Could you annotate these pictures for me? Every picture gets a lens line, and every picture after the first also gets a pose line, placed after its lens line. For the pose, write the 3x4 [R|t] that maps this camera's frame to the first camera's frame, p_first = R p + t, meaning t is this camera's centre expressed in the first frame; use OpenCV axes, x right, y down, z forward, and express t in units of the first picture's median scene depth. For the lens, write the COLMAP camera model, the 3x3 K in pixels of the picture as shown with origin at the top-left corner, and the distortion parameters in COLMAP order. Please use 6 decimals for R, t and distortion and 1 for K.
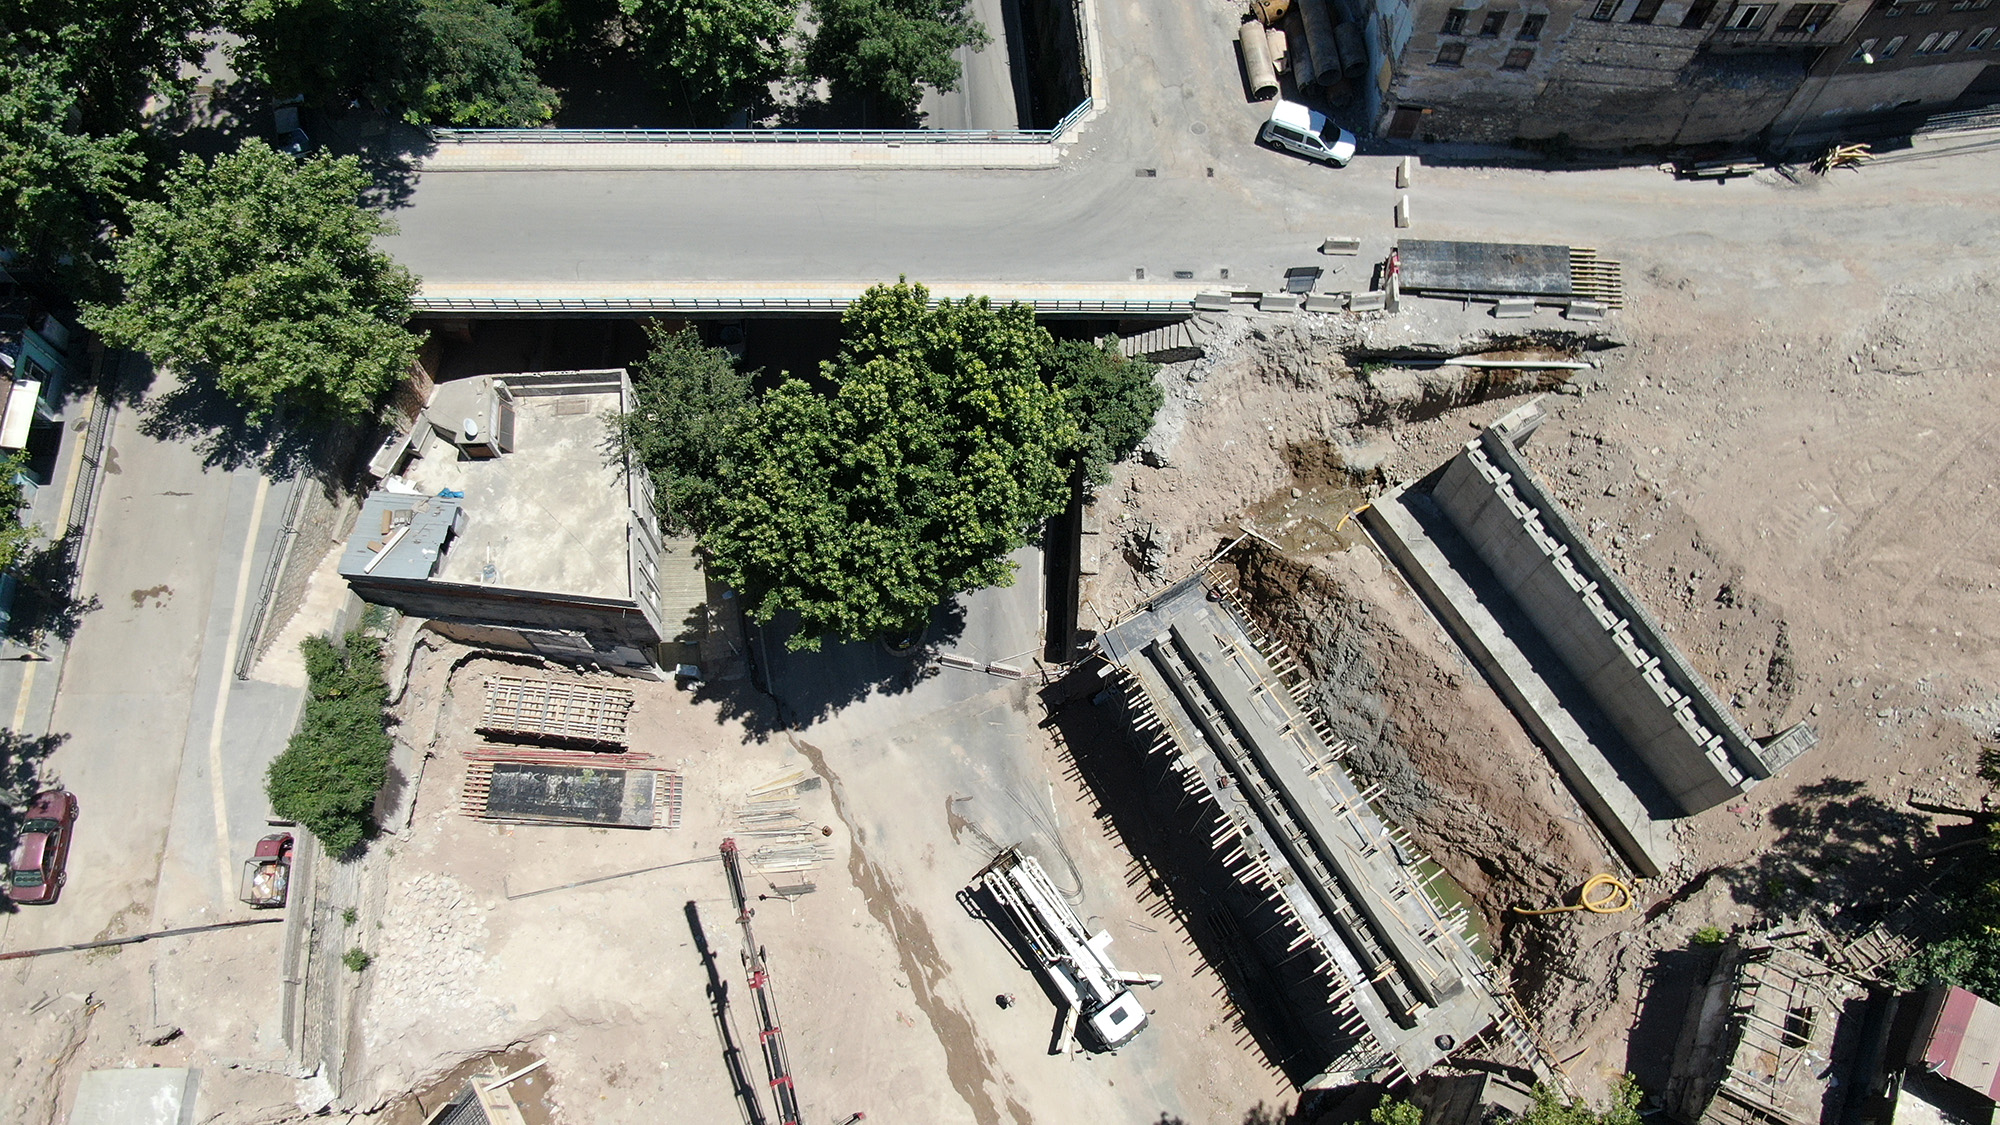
lens RADIAL K [[1448.3, 0, 996.9], [0, 1448.3, 567.6], [0, 0, 1]] dist [-0.022466, 0.010316]
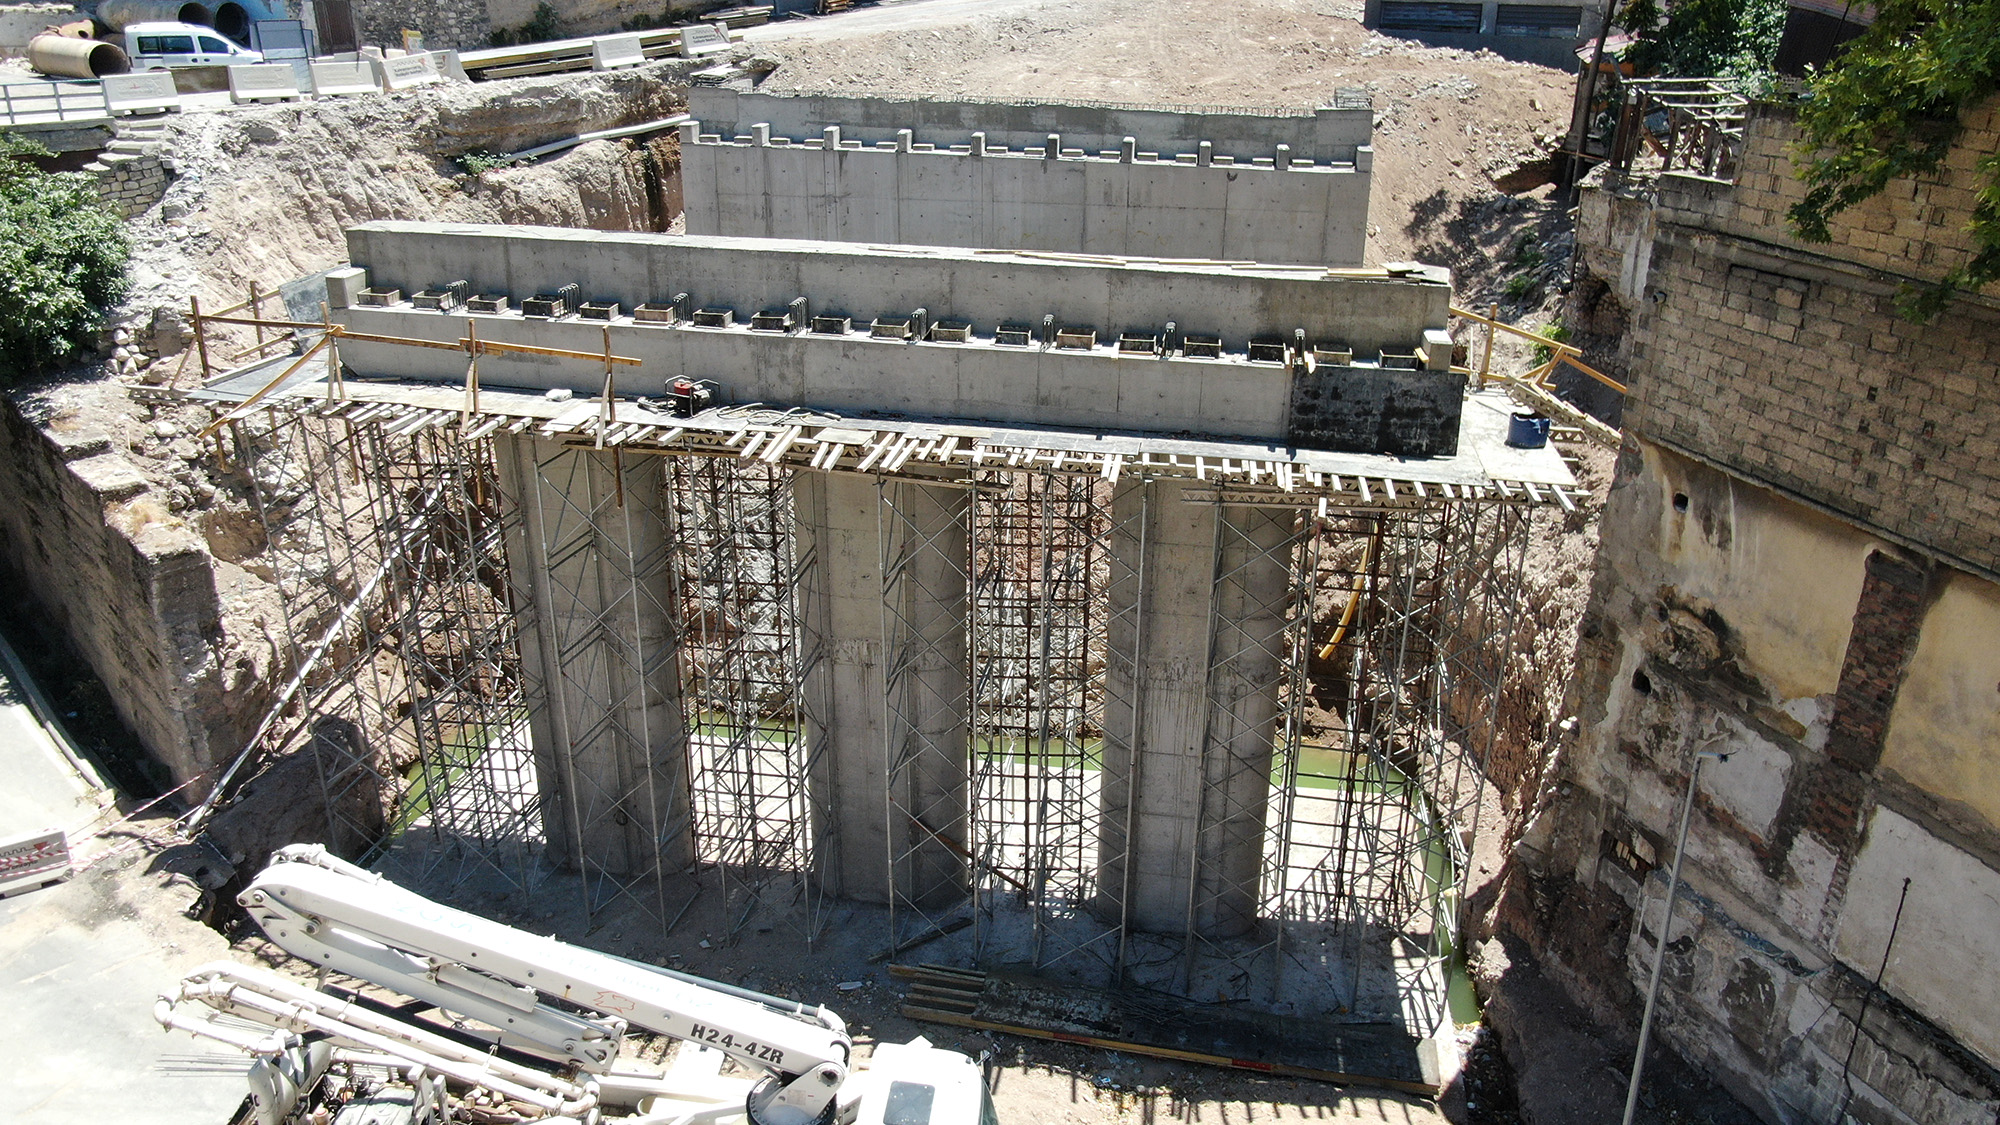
lens RADIAL K [[1448.3, 0, 996.9], [0, 1448.3, 567.6], [0, 0, 1]] dist [-0.022466, 0.010316]
pose [[0.661215, -0.281378, 0.695429, -0.063787], [0.699602, 0.565941, -0.436196, 0.380865], [-0.270836, 0.774943, 0.571061, 0.759922]]
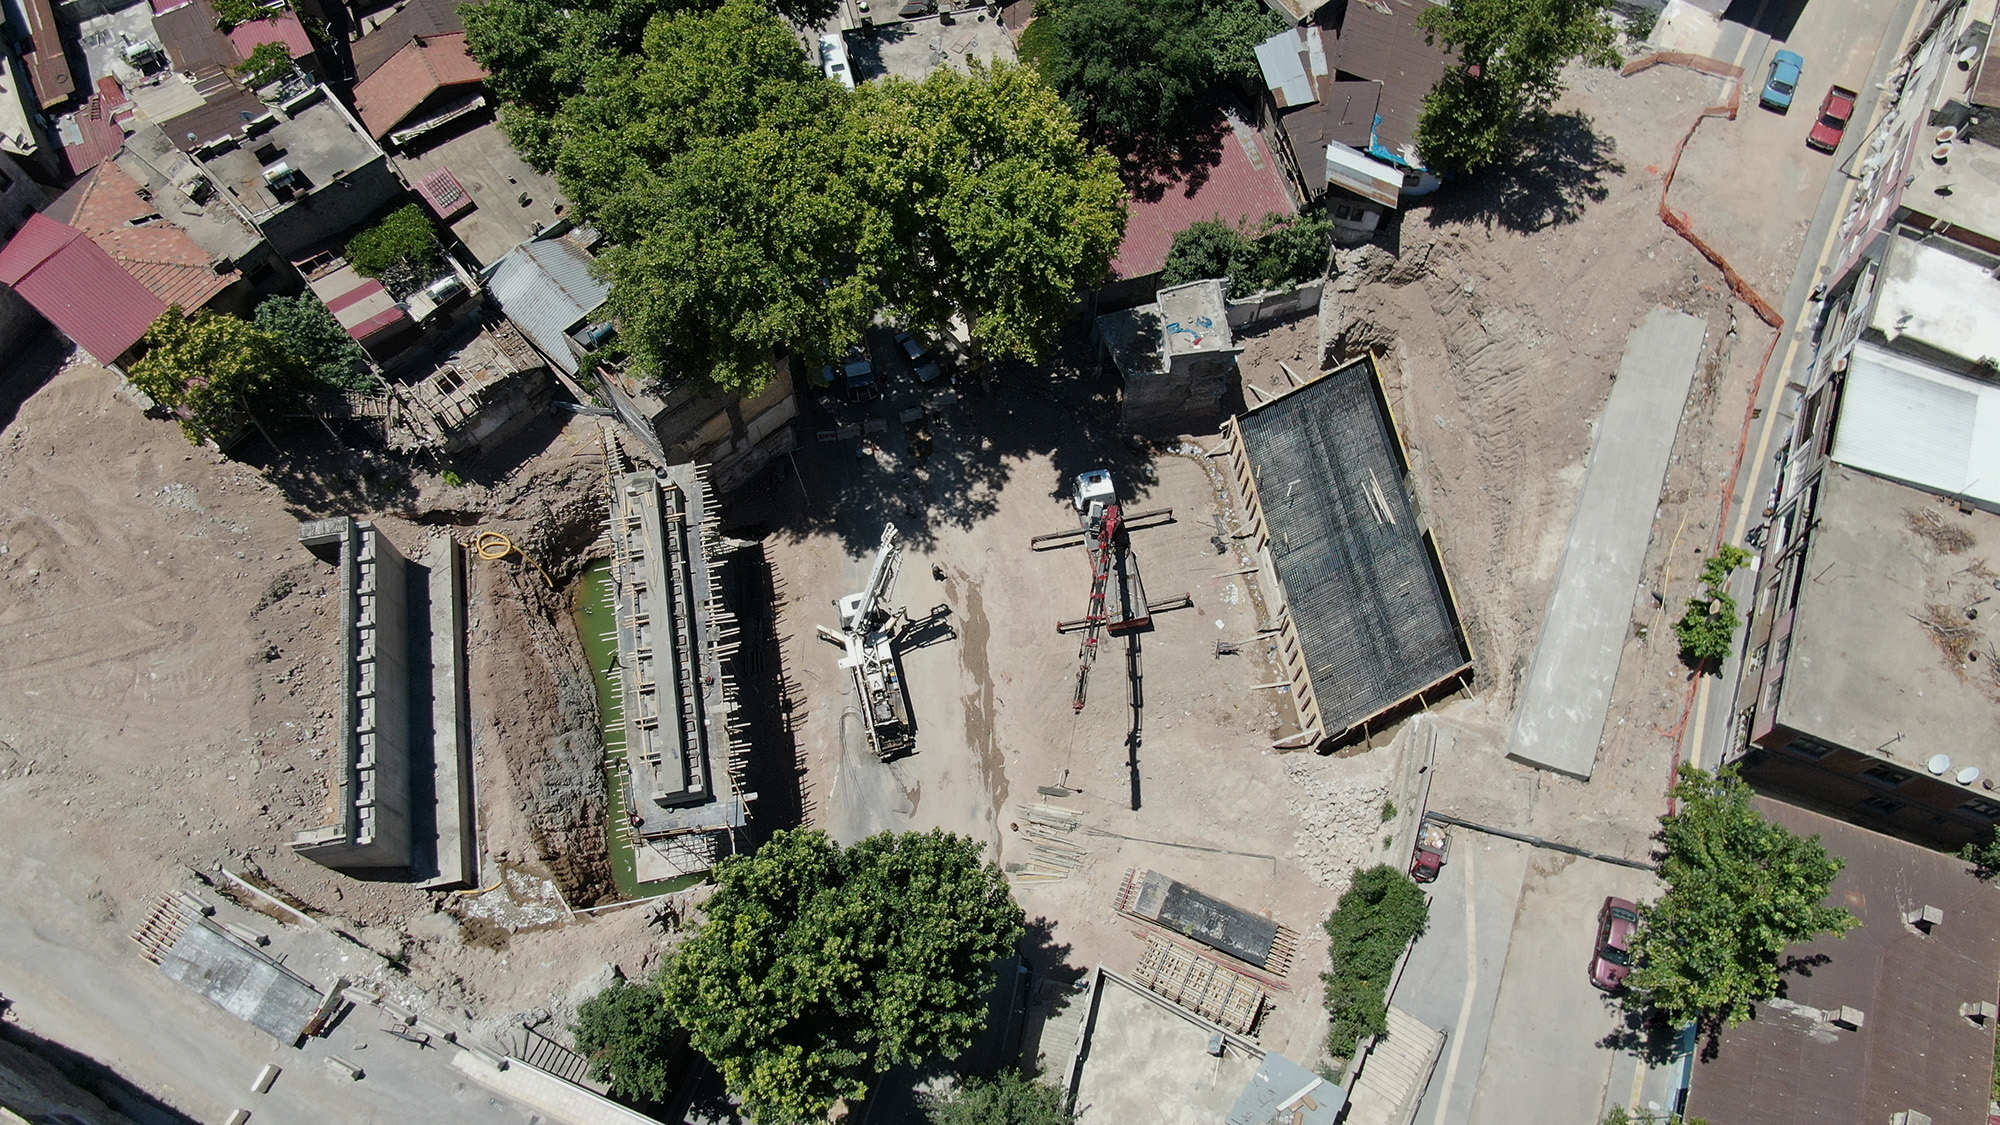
lens RADIAL K [[1448.3, 0, 996.9], [0, 1448.3, 567.6], [0, 0, 1]] dist [-0.022466, 0.010316]
pose [[-0.929327, -0.336369, 0.152338, -0.232037], [0.345106, -0.644440, 0.682348, -0.549677], [-0.131348, 0.686698, 0.714978, -0.018910]]
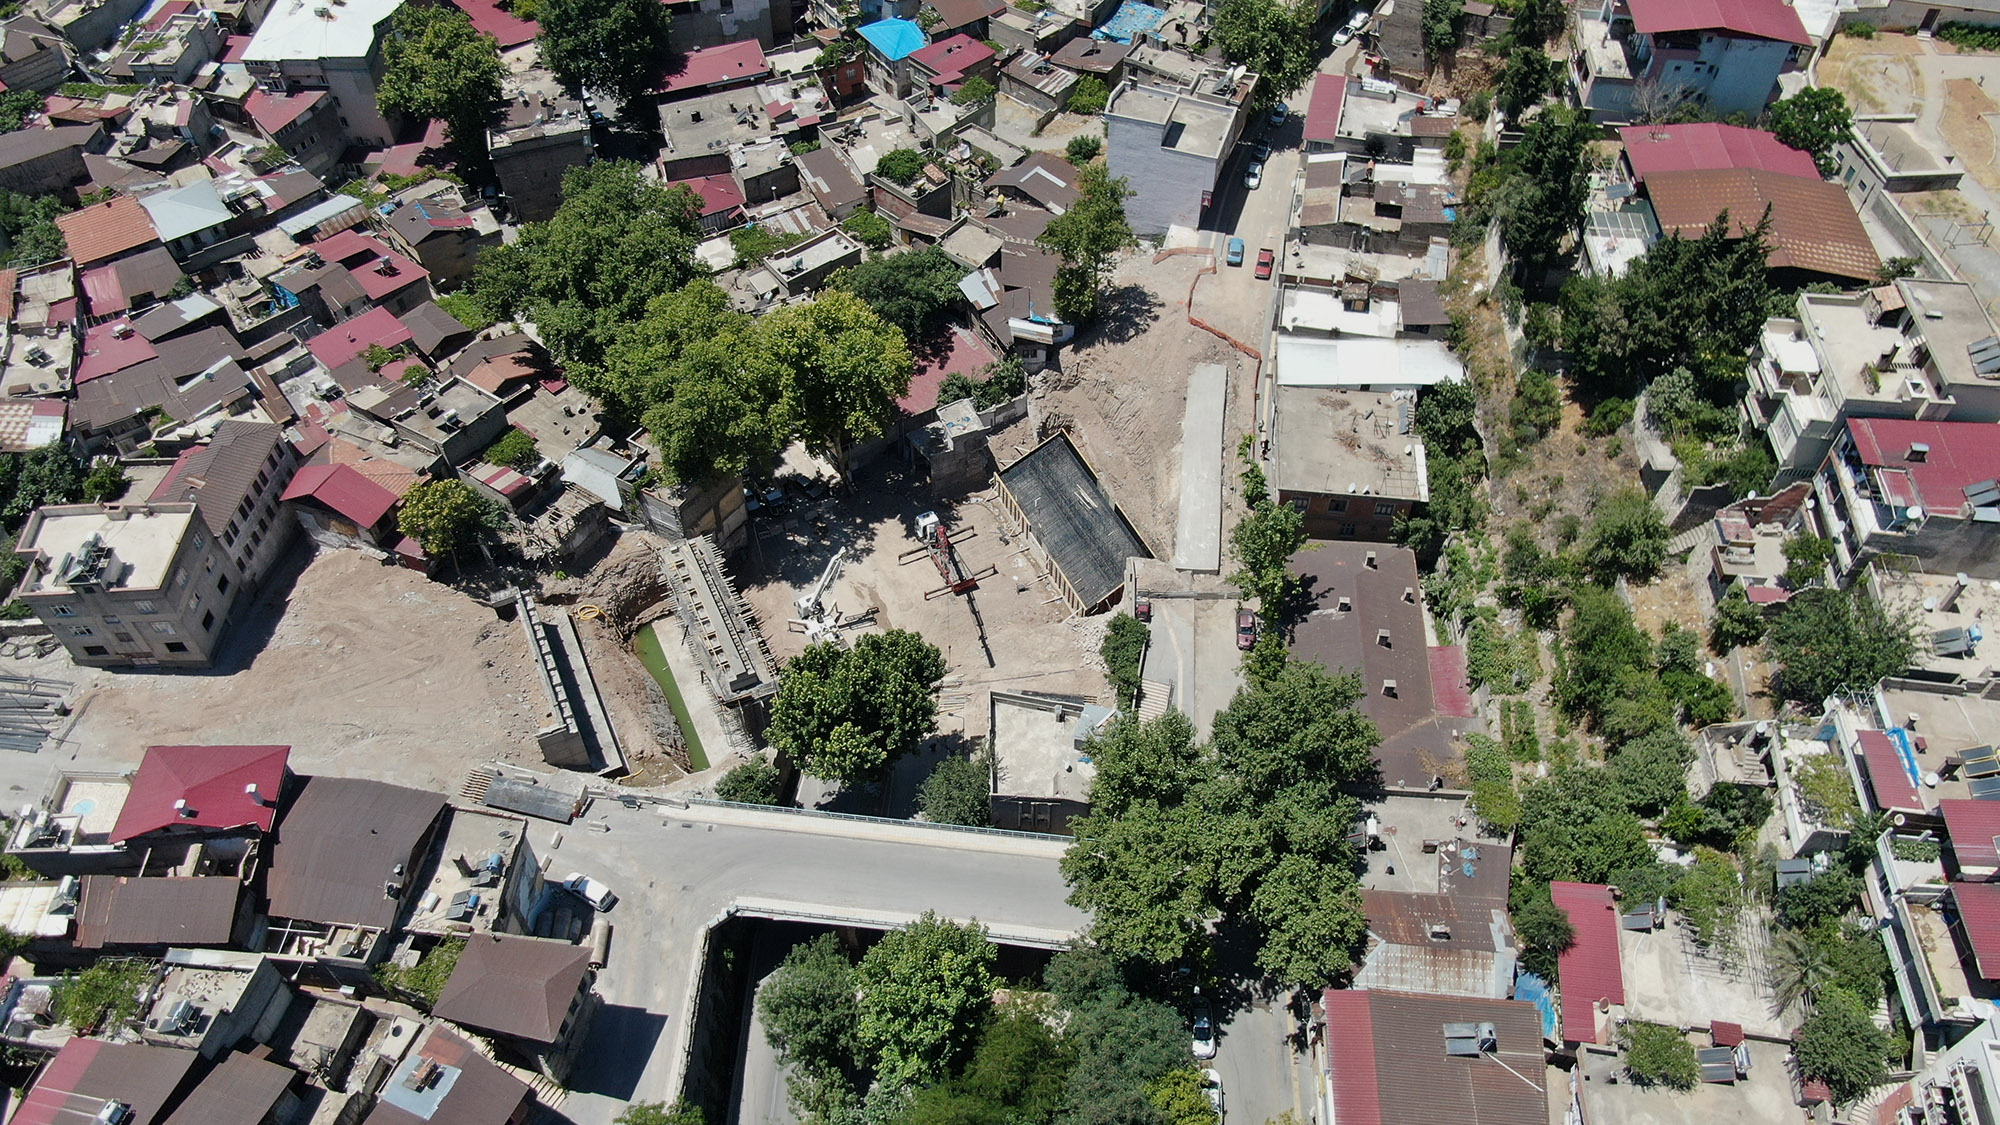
lens RADIAL K [[1448.3, 0, 996.9], [0, 1448.3, 567.6], [0, 0, 1]] dist [-0.022466, 0.010316]
pose [[-0.993894, -0.083502, 0.072120, -0.380718], [0.102953, -0.466789, 0.878356, -1.686849], [-0.039679, 0.880418, 0.472535, -0.170018]]
